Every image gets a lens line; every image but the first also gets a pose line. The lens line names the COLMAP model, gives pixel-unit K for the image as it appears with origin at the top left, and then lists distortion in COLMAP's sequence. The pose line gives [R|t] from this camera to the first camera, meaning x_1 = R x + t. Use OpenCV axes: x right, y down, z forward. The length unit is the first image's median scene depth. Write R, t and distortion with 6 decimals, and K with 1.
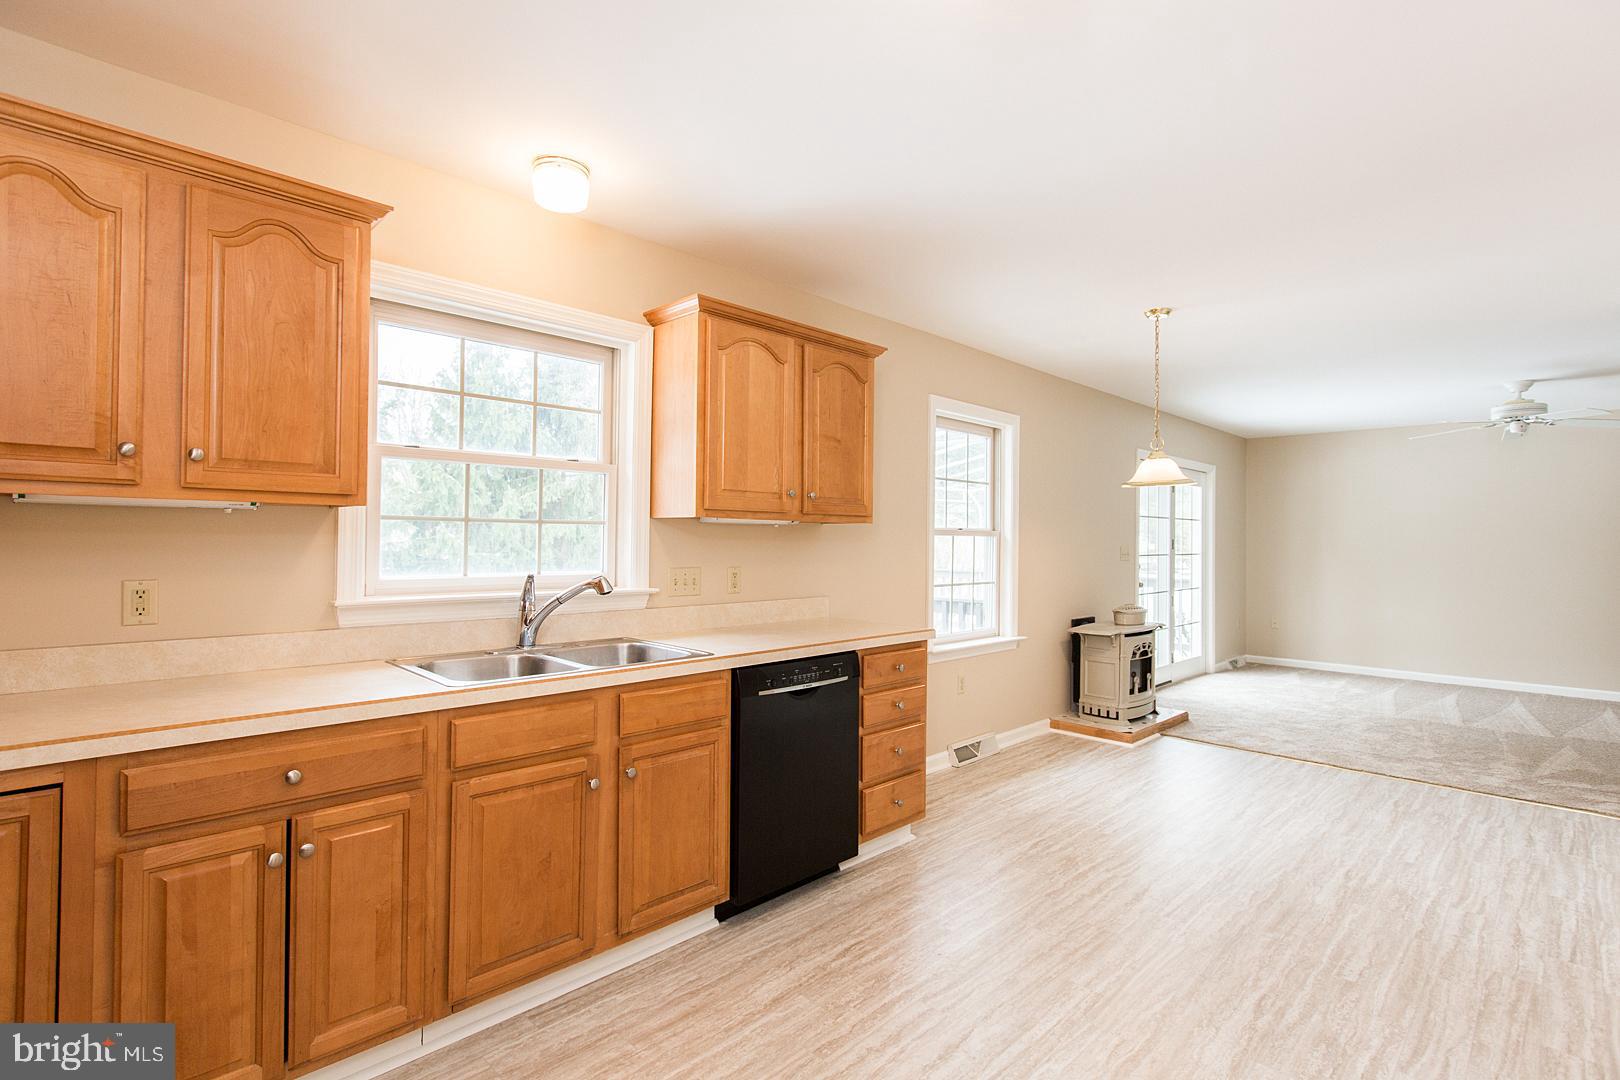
lens RADIAL K [[778.9, 0, 810.0], [0, 778.9, 533.5], [0, 0, 1]] dist [-0.005496, -0.000172]
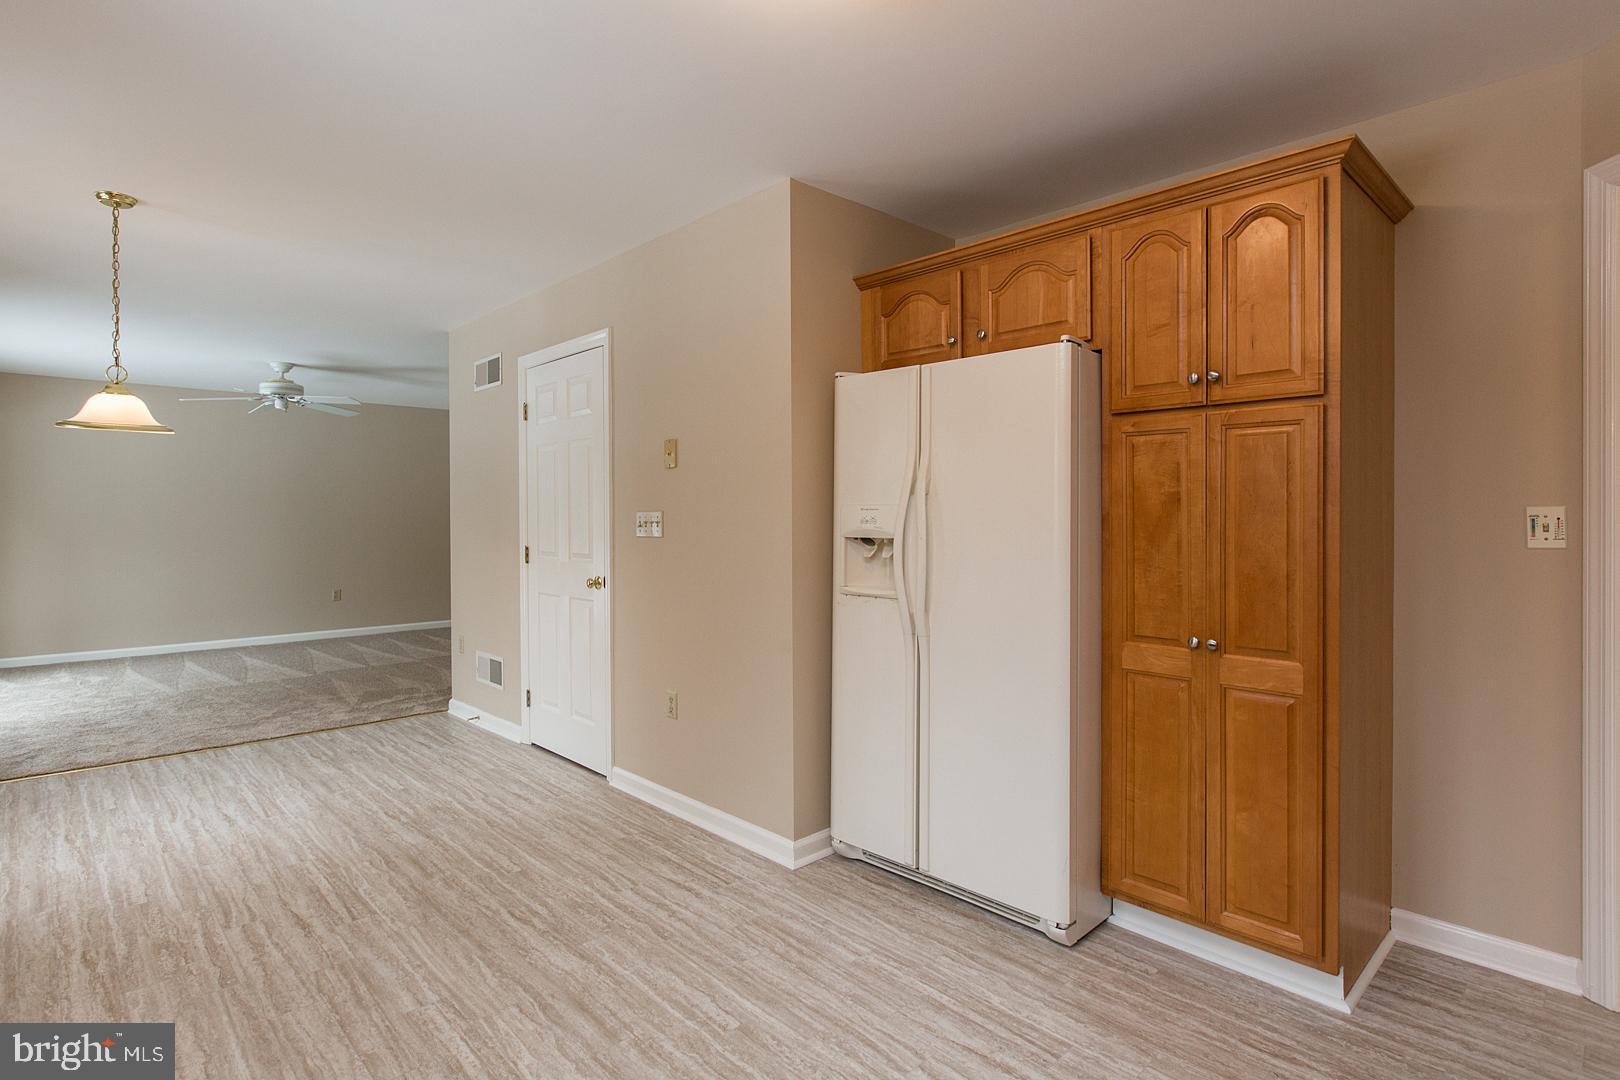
lens RADIAL K [[797.0, 0, 810.0], [0, 797.0, 540.0], [0, 0, 1]] dist [-0.002380, -0.000101]
pose [[0.030395, -0.041844, 0.998662, -0.347718], [-0.004610, 0.999107, 0.042003, 0.009021], [-0.999527, -0.005880, 0.030175, 0.361544]]
